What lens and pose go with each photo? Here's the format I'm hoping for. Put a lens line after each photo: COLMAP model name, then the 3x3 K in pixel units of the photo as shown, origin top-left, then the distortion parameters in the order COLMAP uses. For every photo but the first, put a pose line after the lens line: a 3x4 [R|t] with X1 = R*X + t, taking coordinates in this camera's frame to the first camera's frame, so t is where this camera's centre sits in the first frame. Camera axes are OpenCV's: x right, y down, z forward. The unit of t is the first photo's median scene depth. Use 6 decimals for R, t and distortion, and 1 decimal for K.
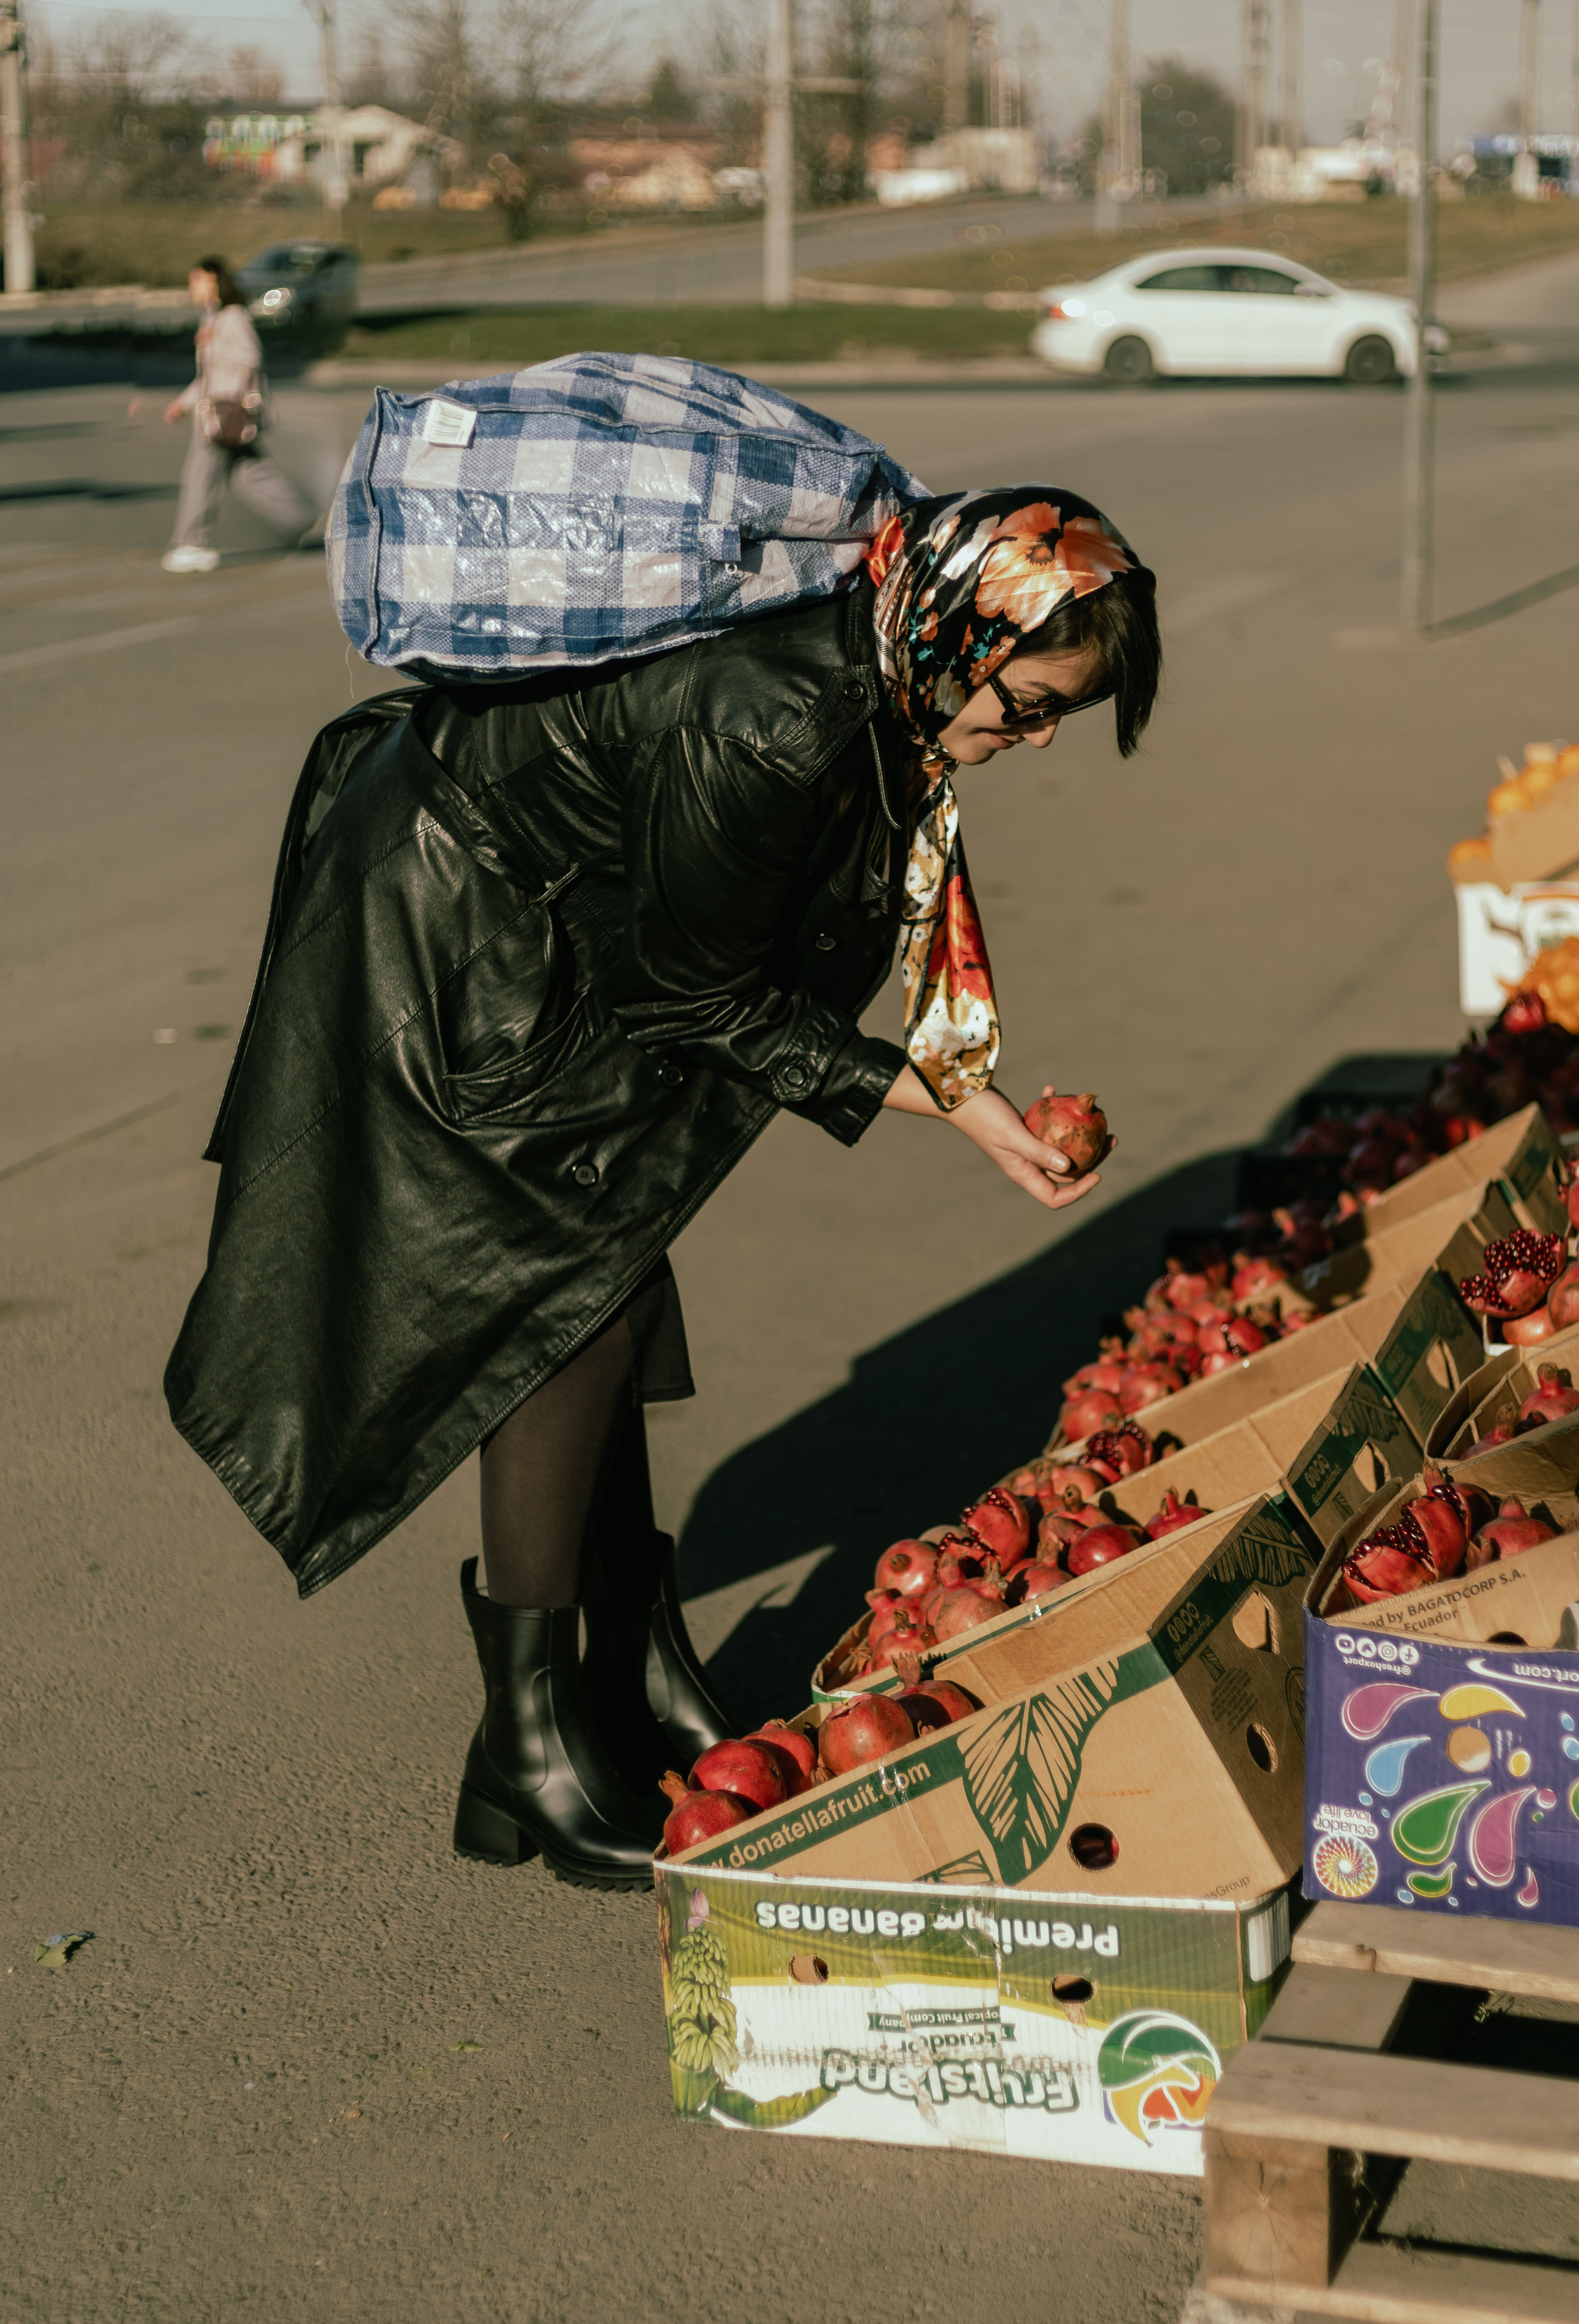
lens RADIAL K [[4029.7, 0, 917.3], [0, 4029.7, 1130.5], [0, 0, 1]] dist [-0.024697, 0.000000]
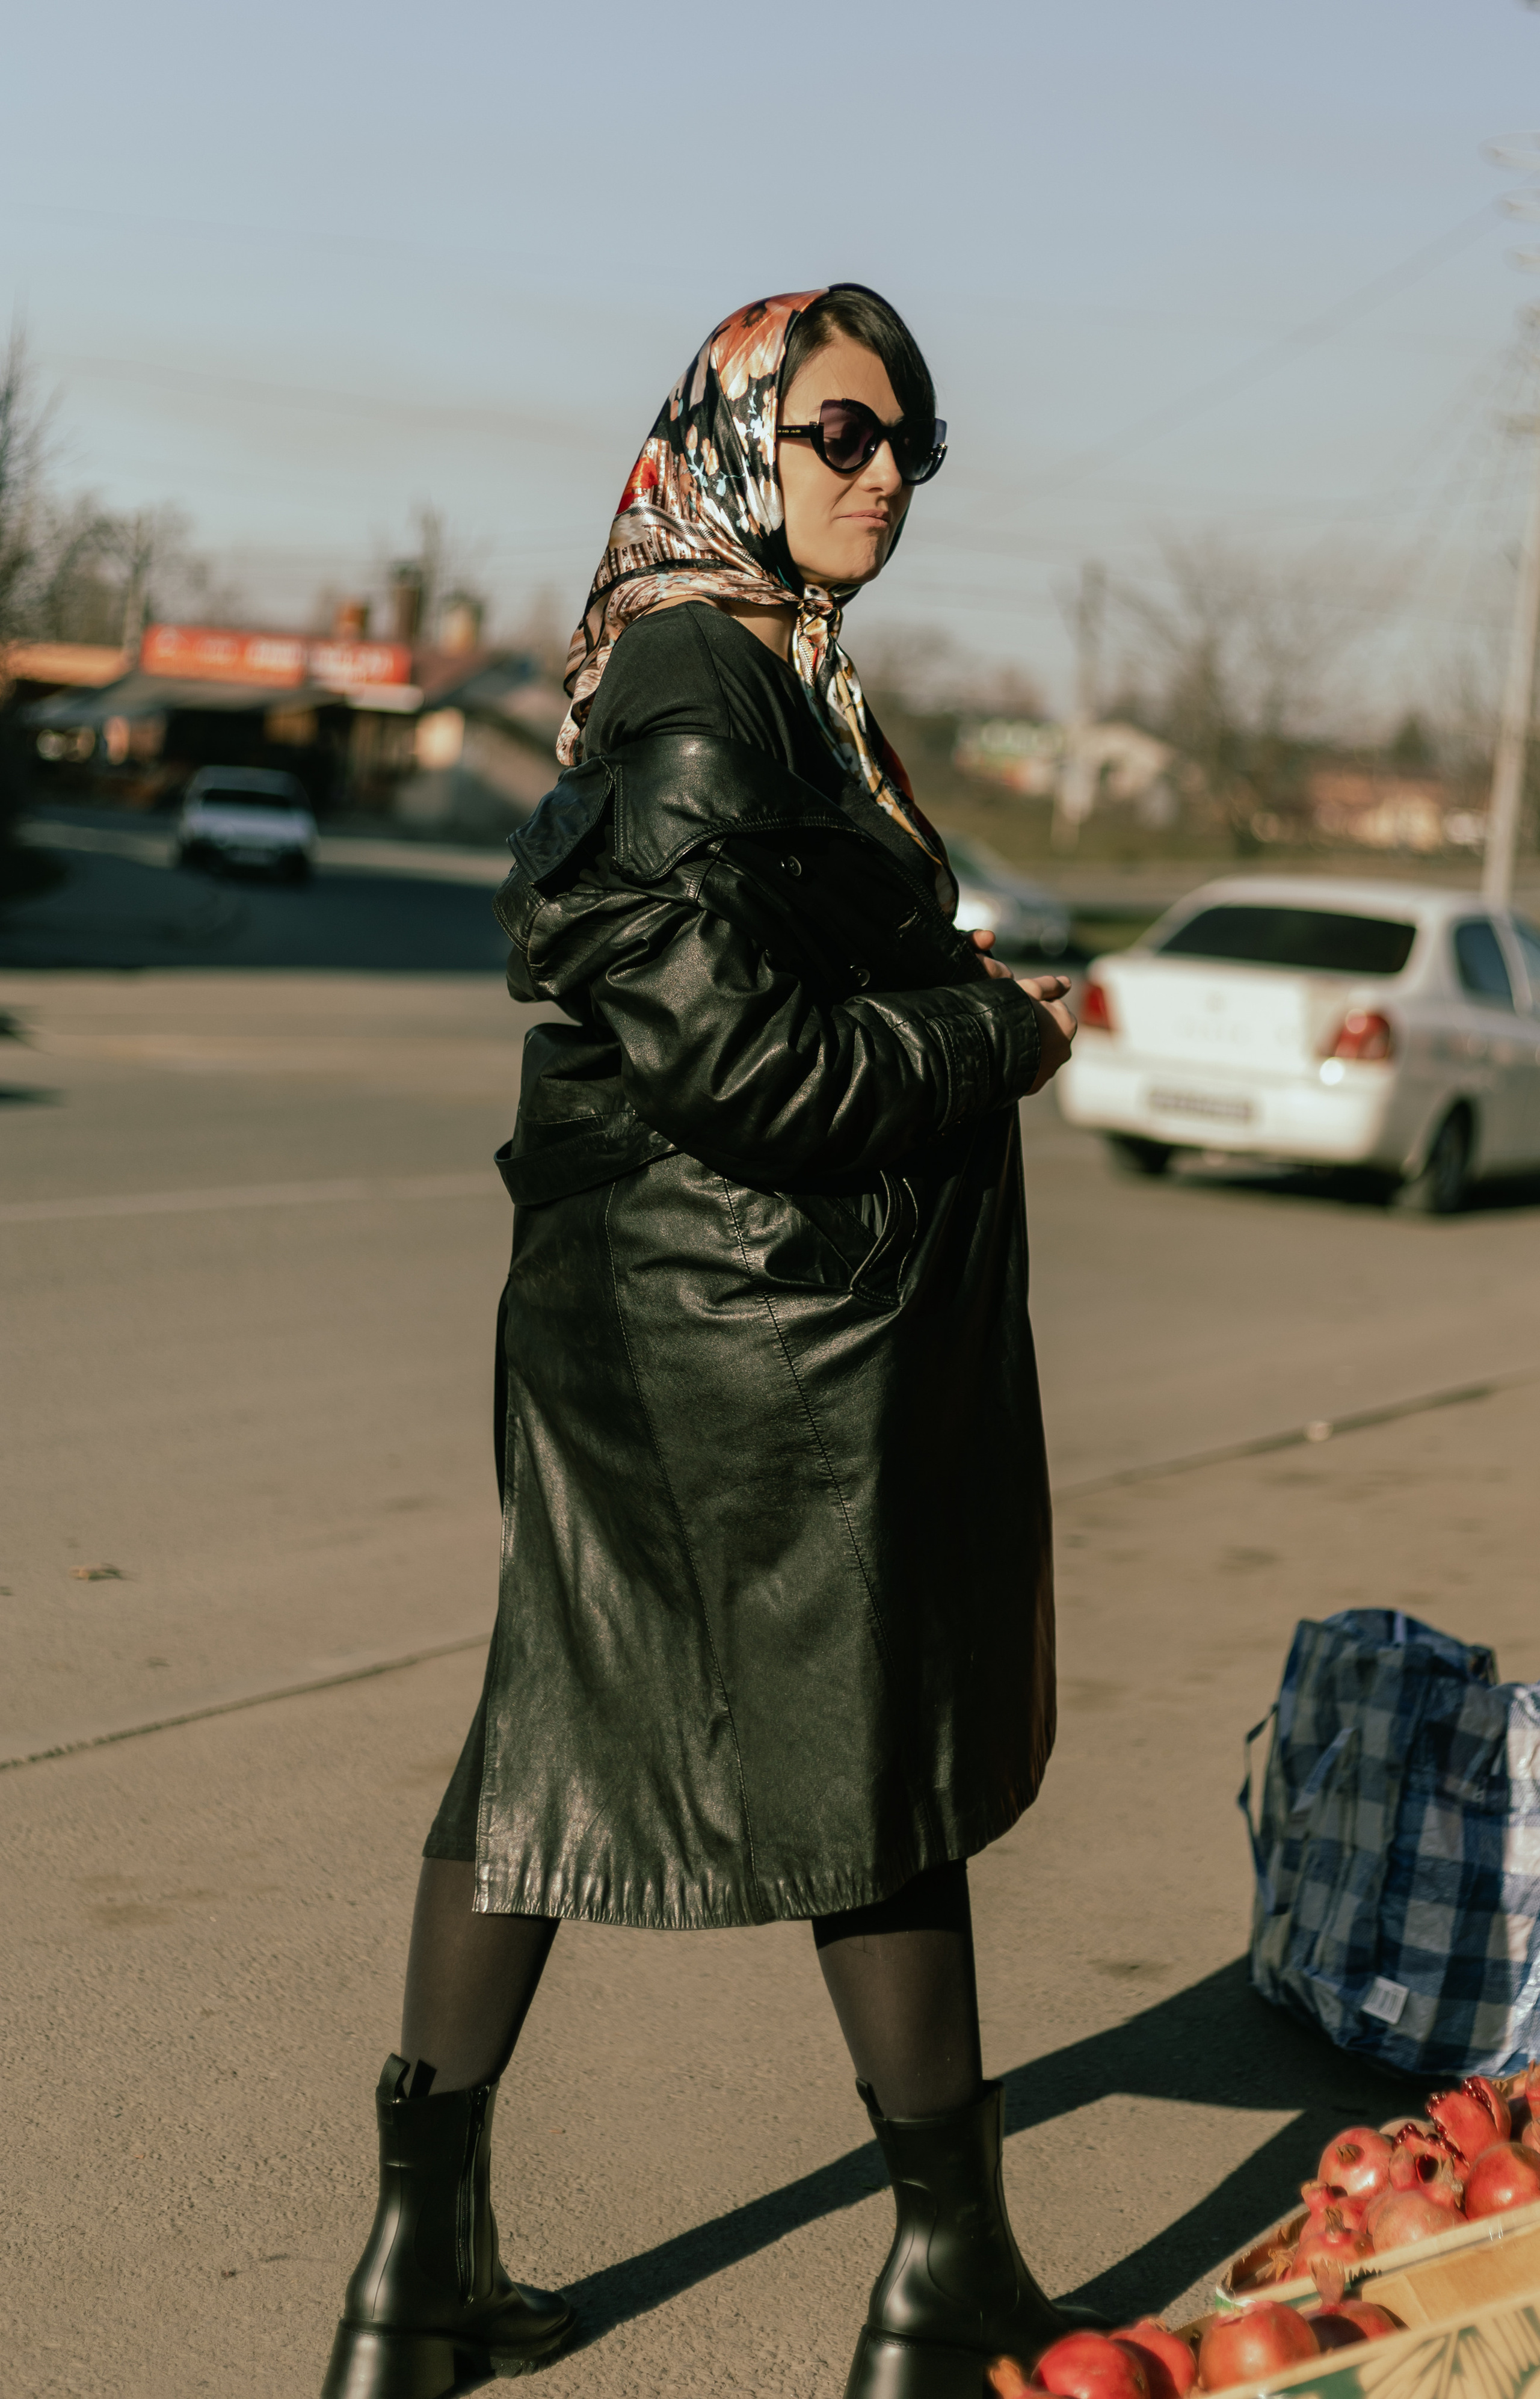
lens RADIAL K [[4033.4, 0, 951.4], [0, 4033.4, 996.3], [0, 0, 1]] dist [0.025718, 0.000000]
pose [[0.980823, 0.101957, -0.166105, 0.027681], [-0.131203, 0.975628, -0.175884, 0.031095], [0.144125, 0.194304, 0.970296, 0.136394]]
